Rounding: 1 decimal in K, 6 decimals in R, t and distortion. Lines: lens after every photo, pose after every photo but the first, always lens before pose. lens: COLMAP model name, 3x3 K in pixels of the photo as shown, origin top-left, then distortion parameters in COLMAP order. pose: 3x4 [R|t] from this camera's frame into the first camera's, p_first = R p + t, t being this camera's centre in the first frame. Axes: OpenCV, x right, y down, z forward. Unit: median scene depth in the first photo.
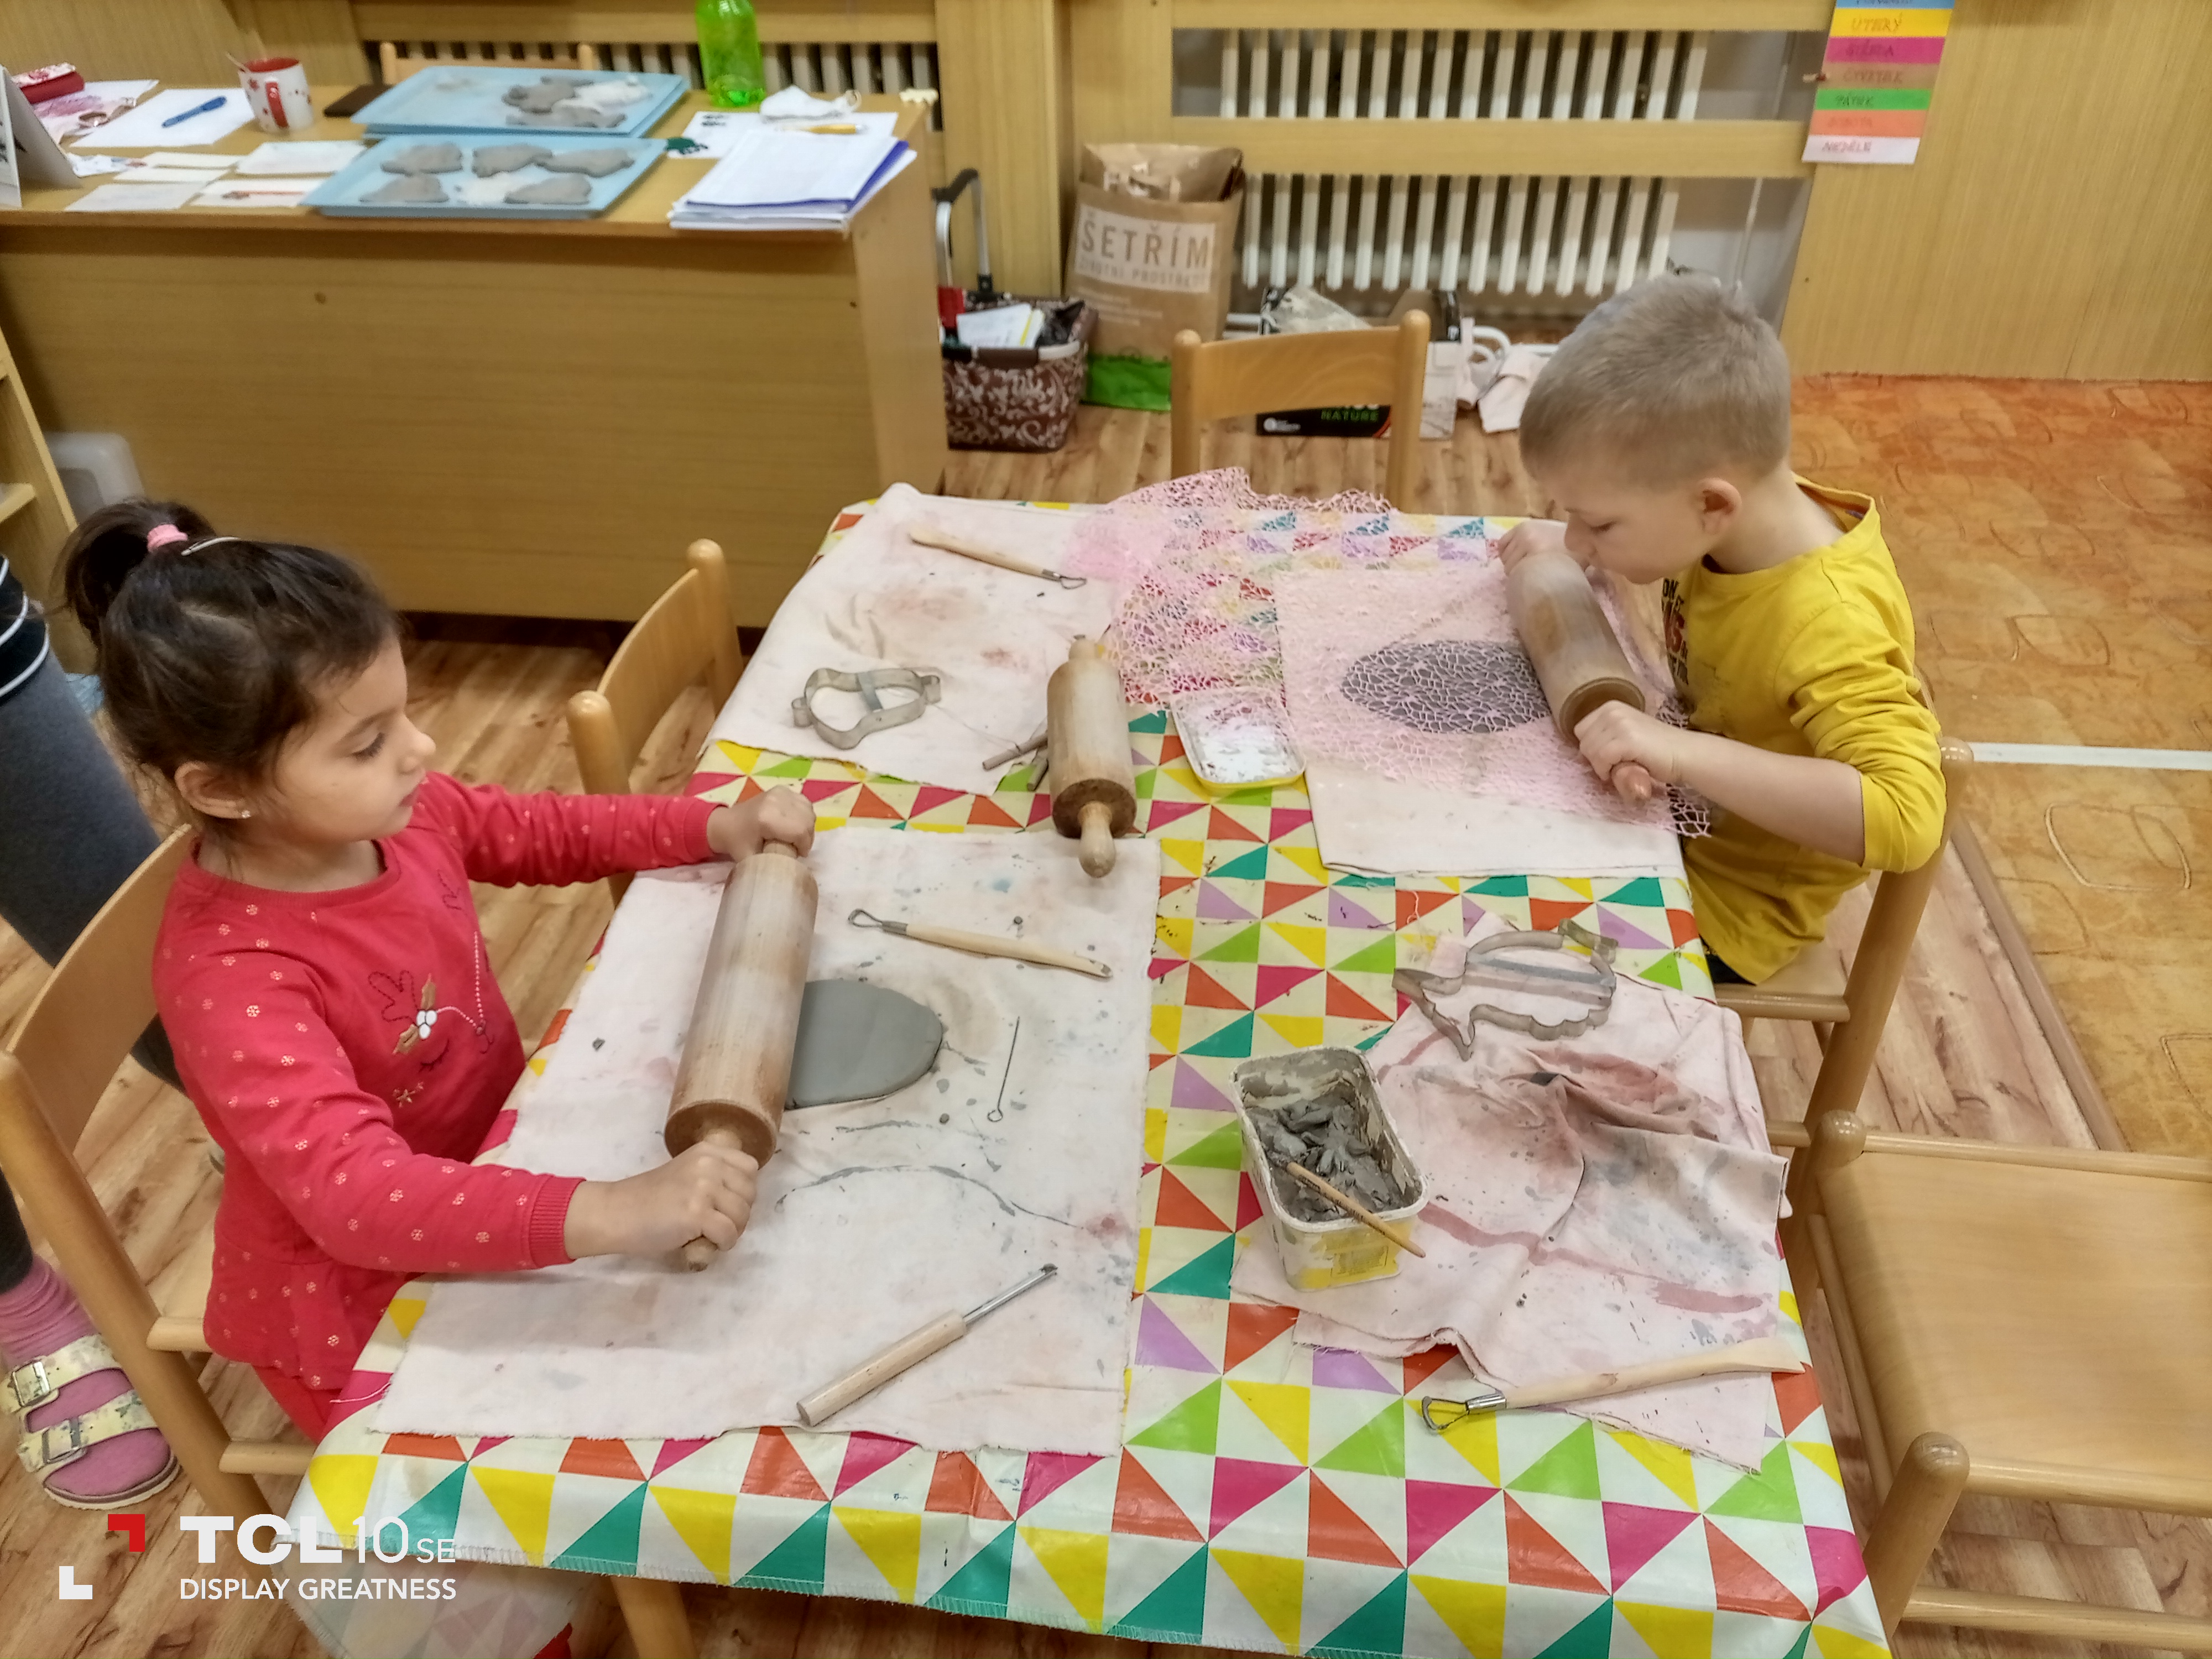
lens RADIAL K [[1603.8, 0, 1093.6], [0, 1603.8, 853.8], [0, 0, 1]] dist [0.086517, -0.117824]
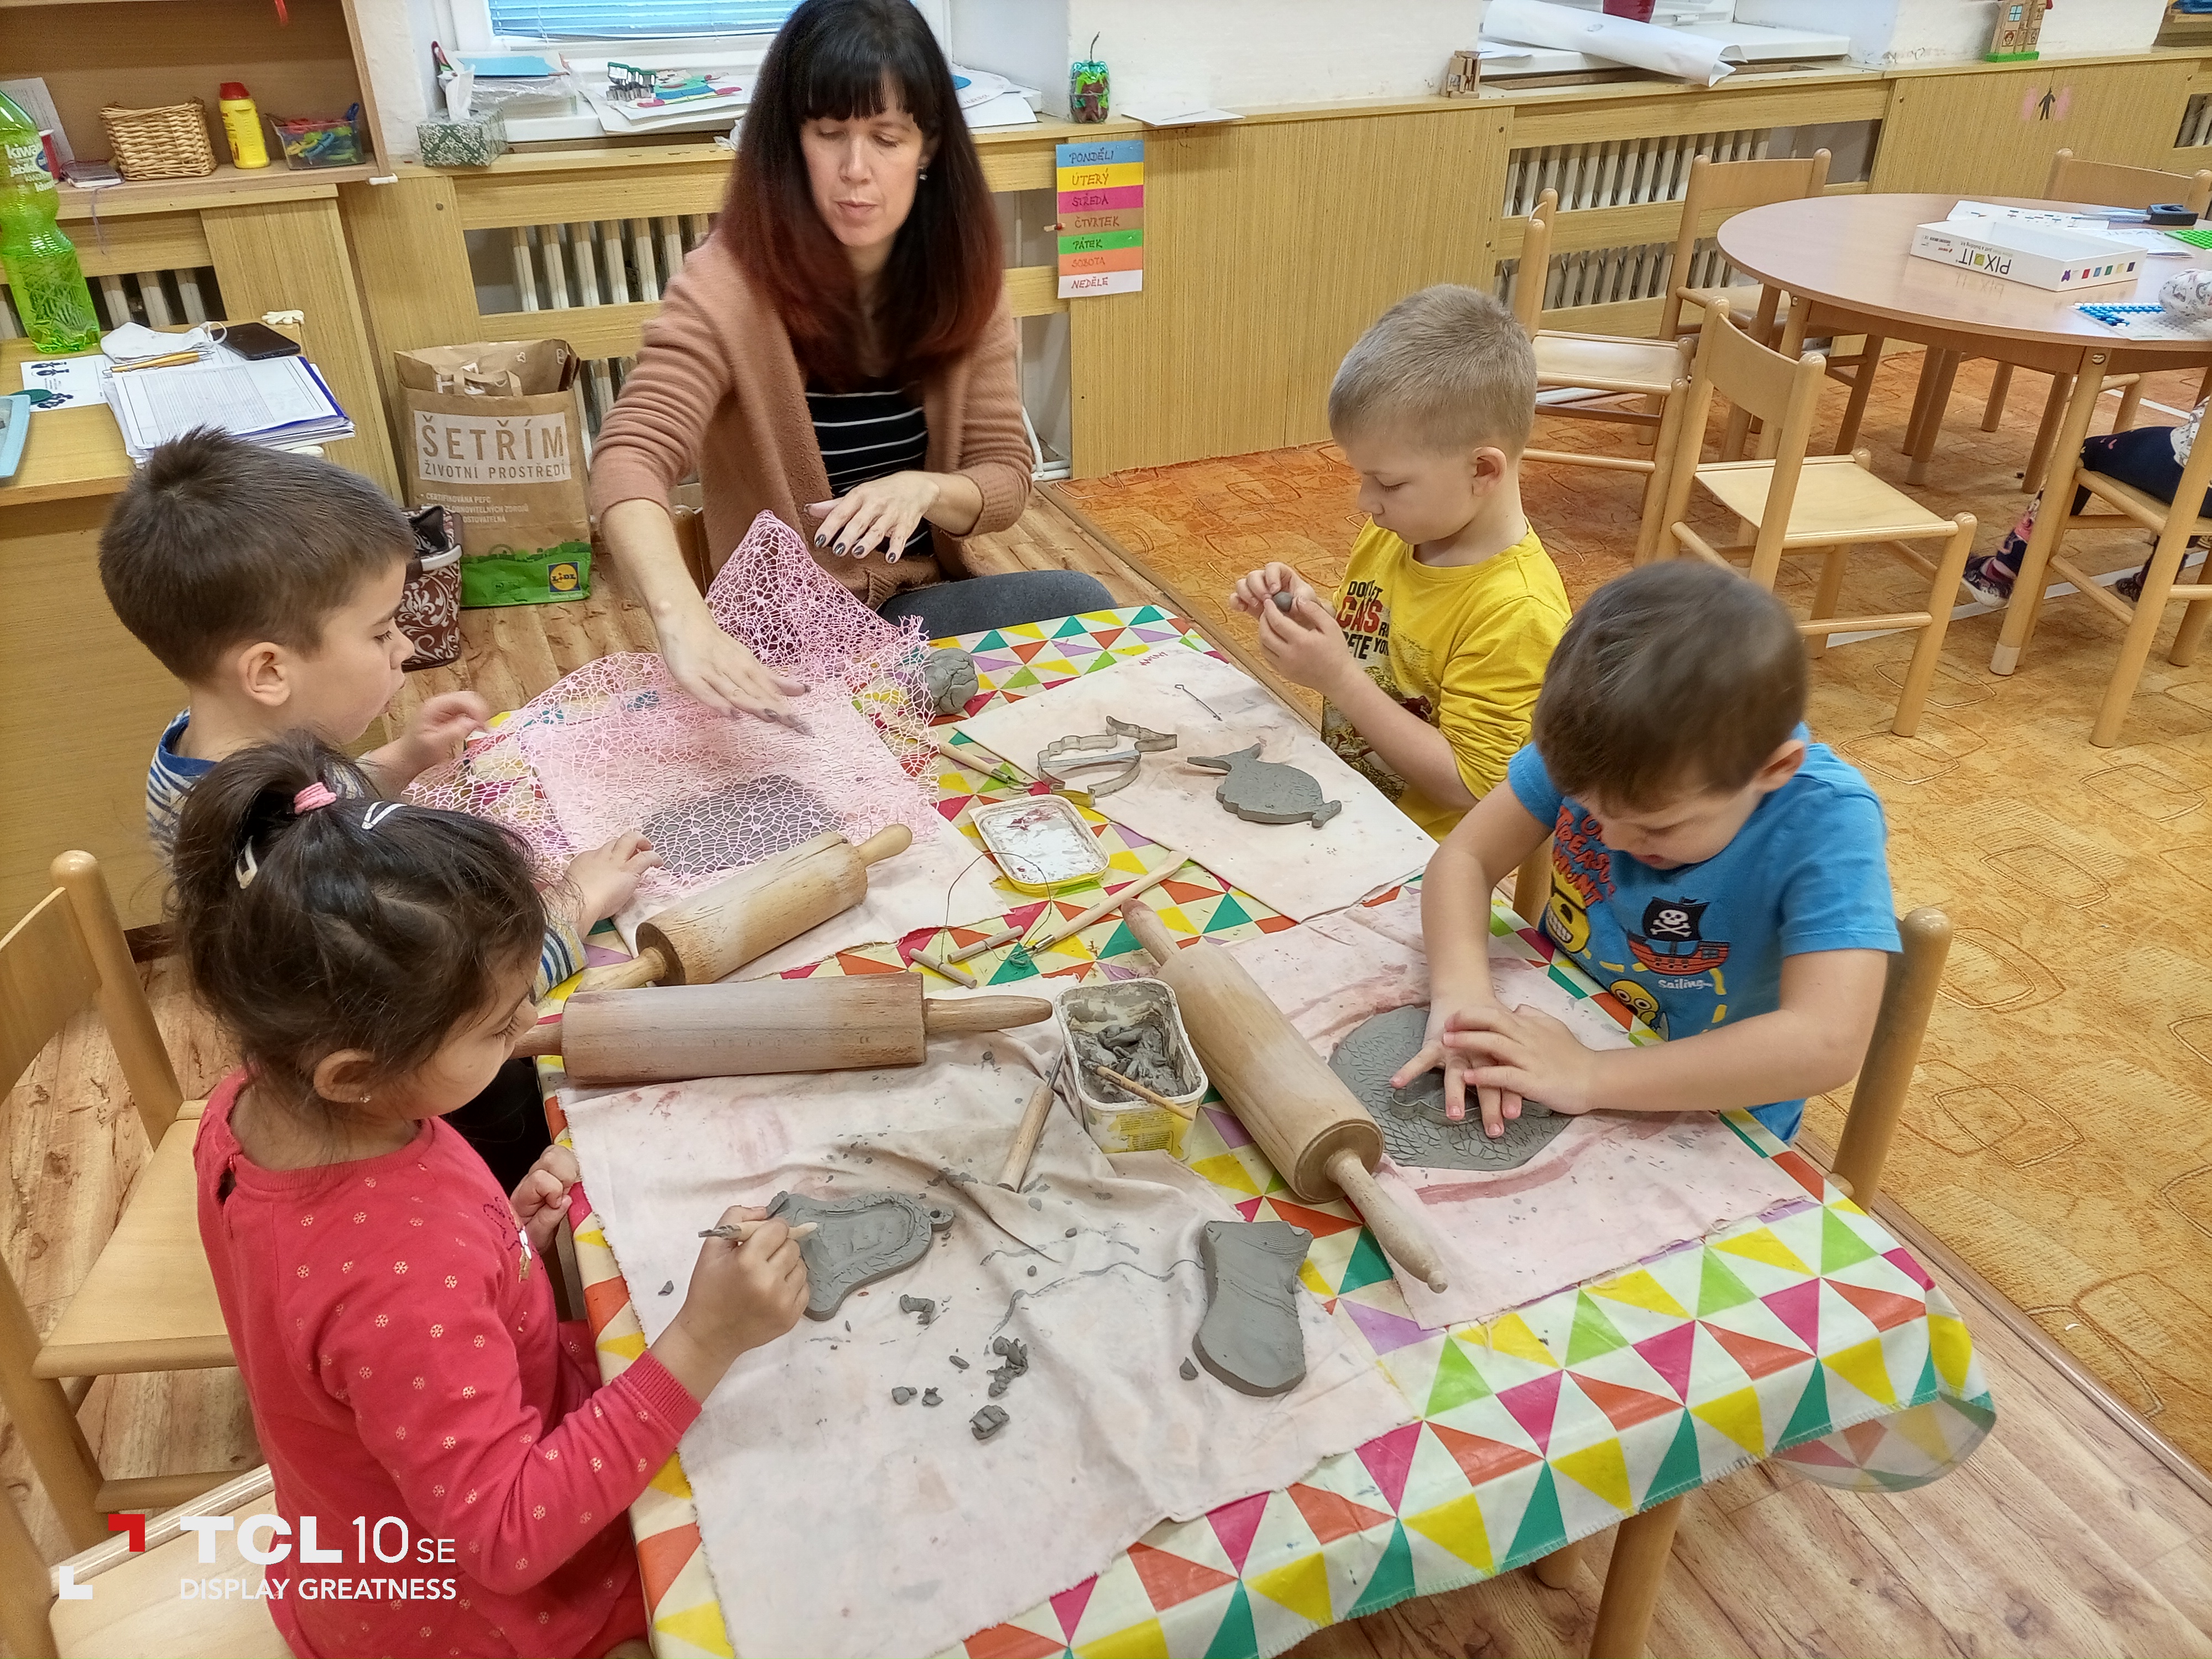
lens RADIAL K [[1603.8, 0, 1093.6], [0, 1603.8, 853.8], [0, 0, 1]] dist [0.086517, -0.117824]
pose [[0.865584, -0.249916, 0.433944, -0.143248], [0.289547, 0.956796, -0.026520, -0.009375], [-0.408568, 0.148602, 0.900550, 0.011908]]
